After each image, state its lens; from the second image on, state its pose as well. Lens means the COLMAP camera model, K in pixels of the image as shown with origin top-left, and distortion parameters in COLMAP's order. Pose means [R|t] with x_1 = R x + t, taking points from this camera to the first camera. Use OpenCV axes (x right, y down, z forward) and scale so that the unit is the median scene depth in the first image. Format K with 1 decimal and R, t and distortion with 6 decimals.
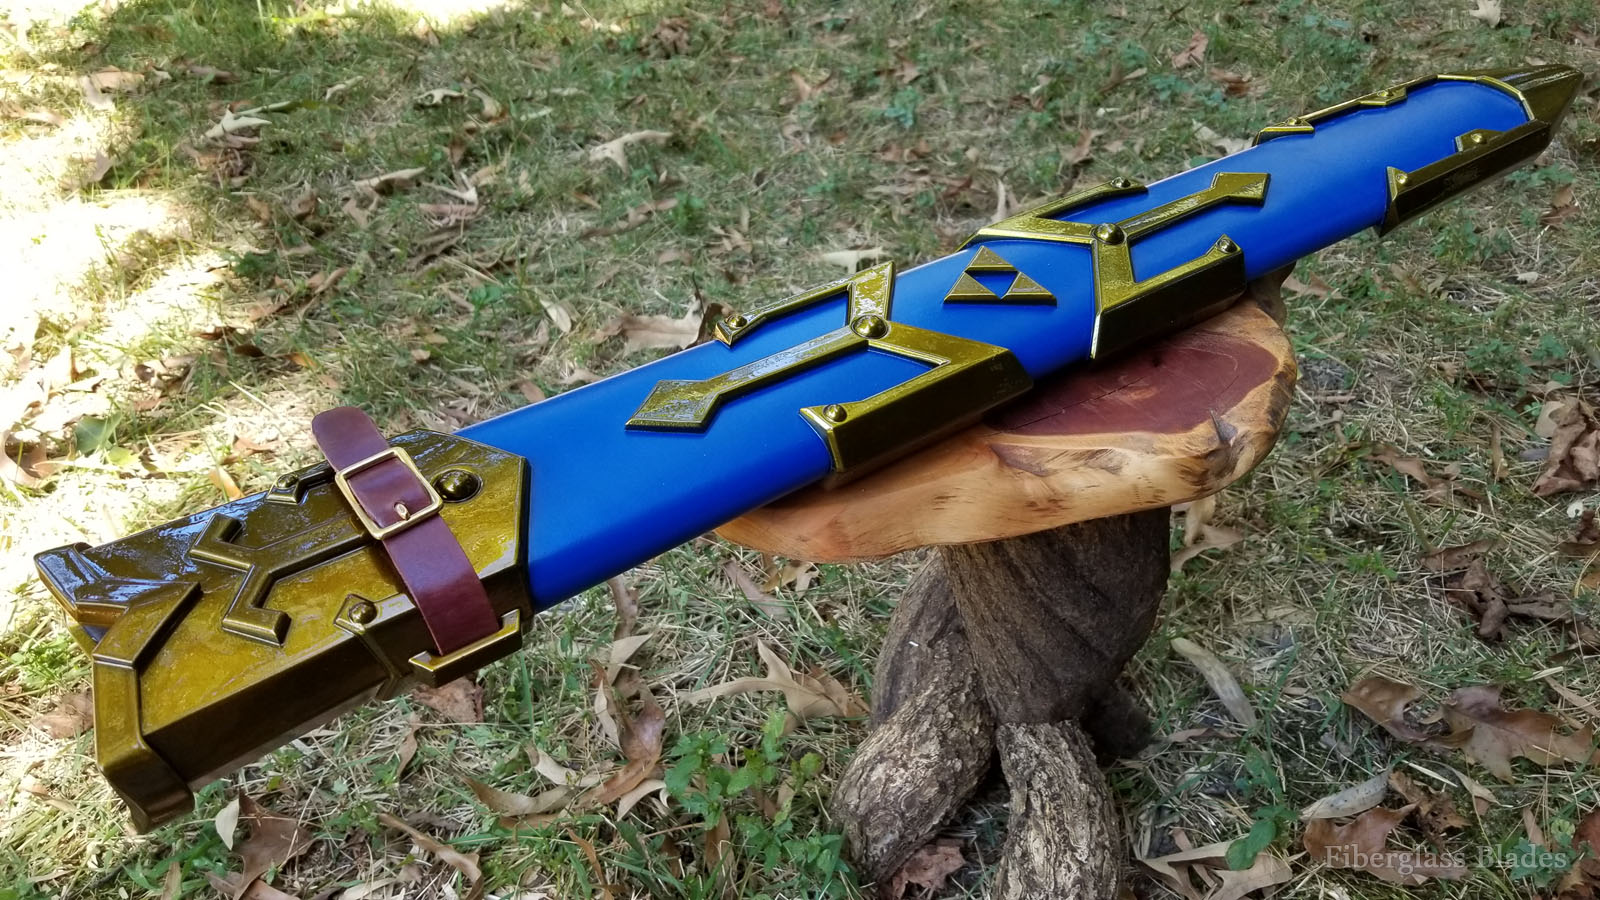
lens RADIAL K [[1285.9, 0, 846.7], [0, 1285.9, 448.9], [0, 0, 1]] dist [0.043593, -0.150506]
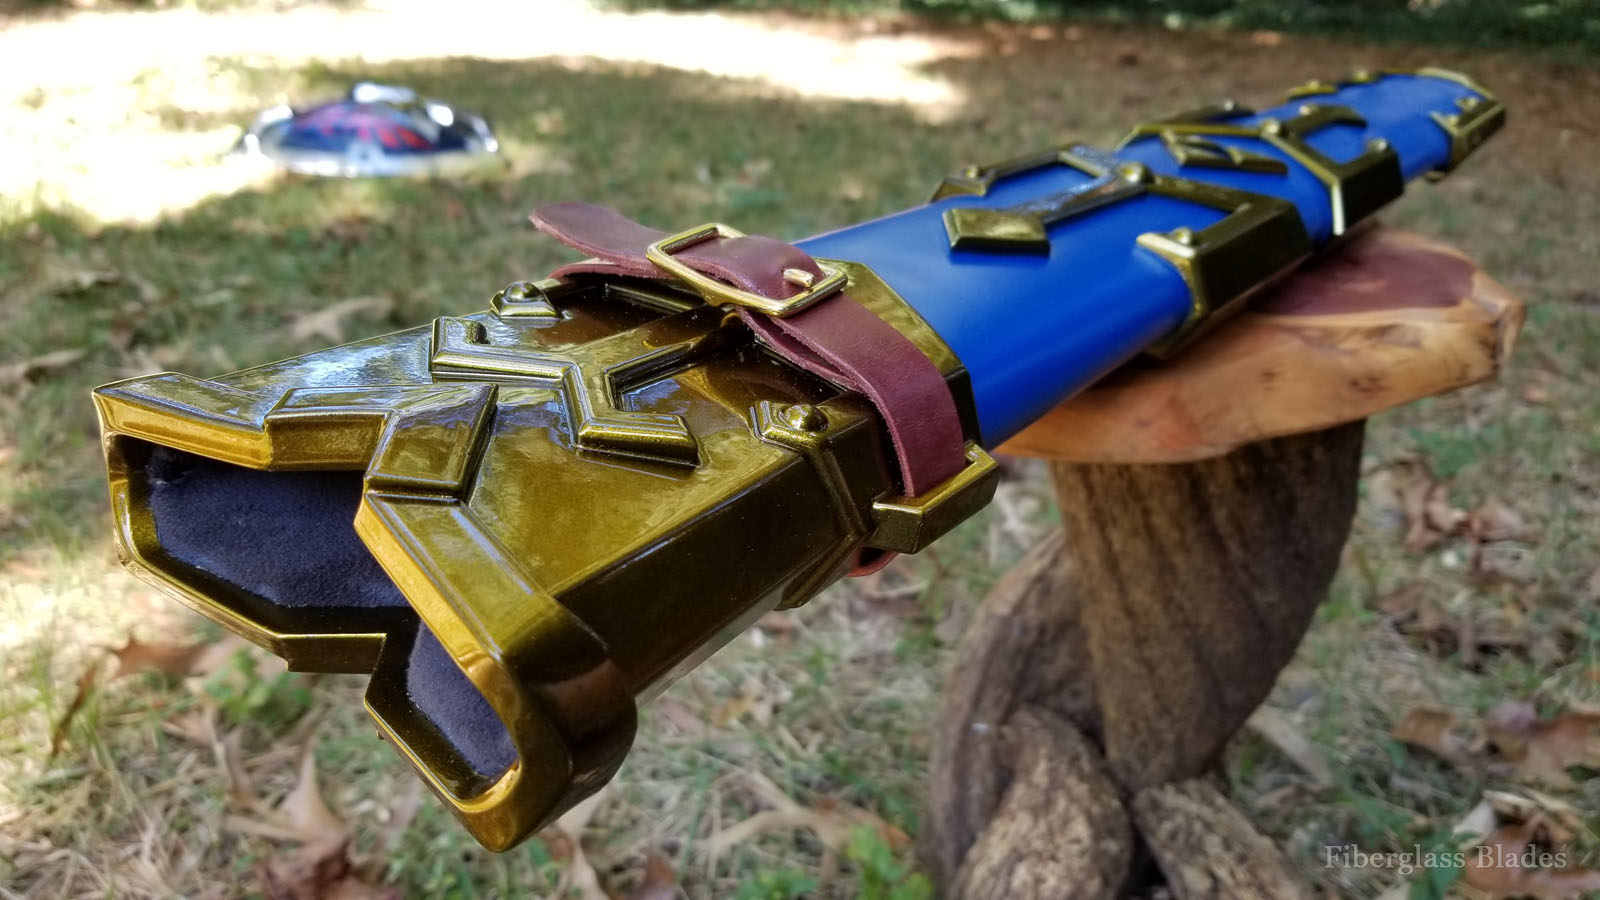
lens RADIAL K [[1285.9, 0, 846.7], [0, 1285.9, 448.9], [0, 0, 1]] dist [0.043593, -0.150506]
pose [[0.944947, -0.069166, 0.319830, -0.159146], [0.136819, 0.971381, -0.194164, 0.075070], [-0.297248, 0.227233, 0.927367, 0.143879]]
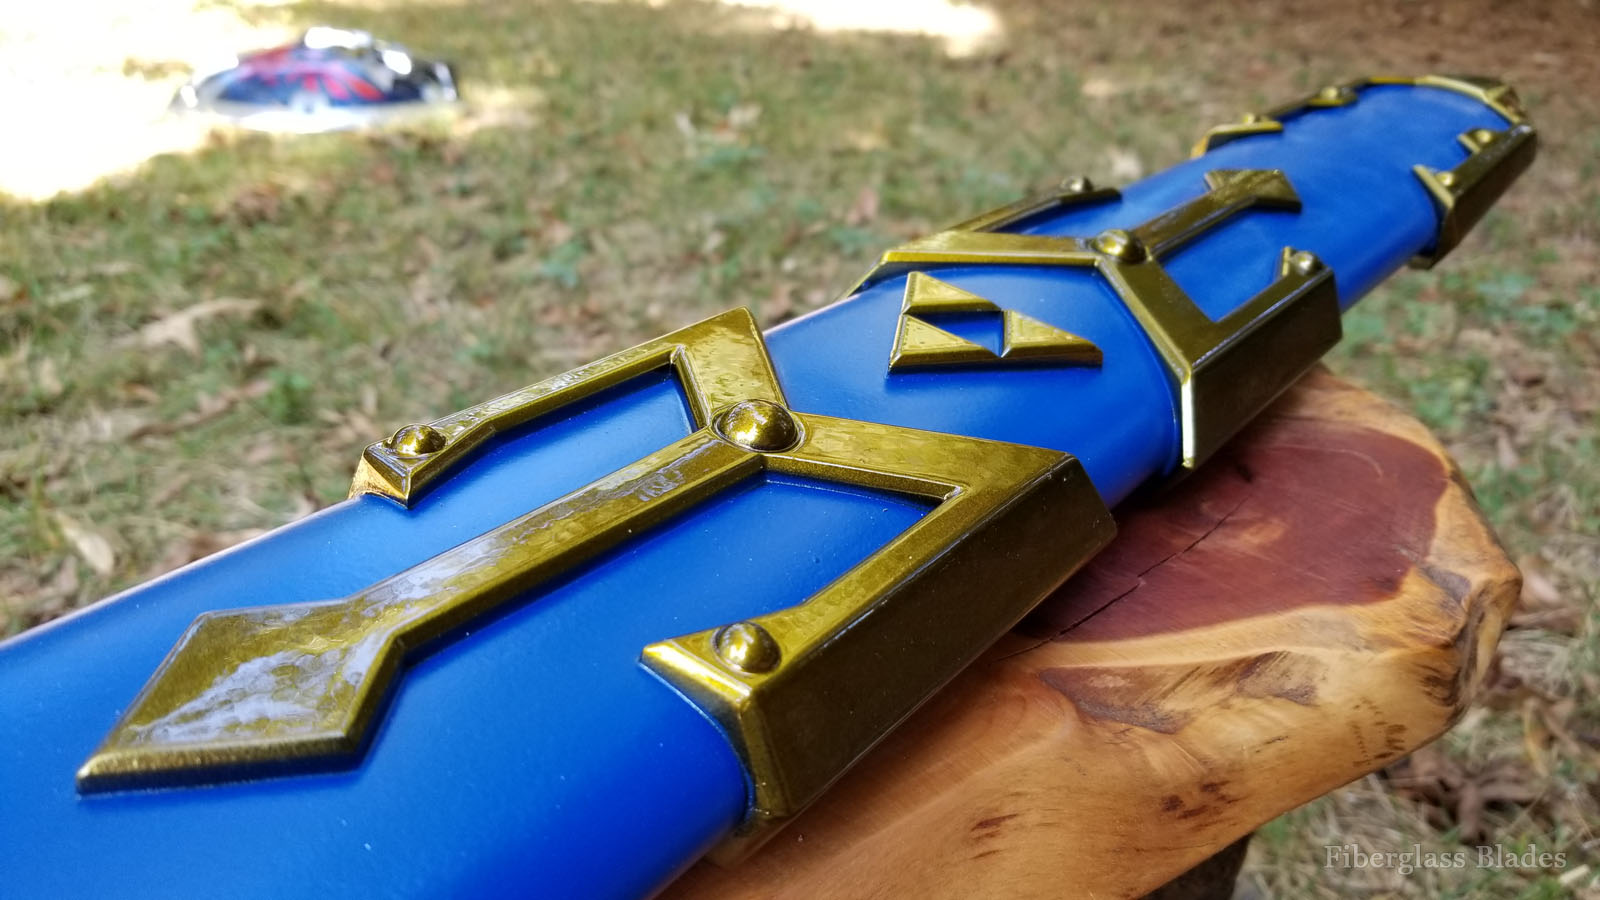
lens RADIAL K [[1285.9, 0, 846.7], [0, 1285.9, 448.9], [0, 0, 1]] dist [0.043593, -0.150506]
pose [[0.956735, -0.081248, 0.279388, -0.027819], [0.124812, 0.981990, -0.141836, -0.010031], [-0.262832, 0.170570, 0.949645, 0.235060]]
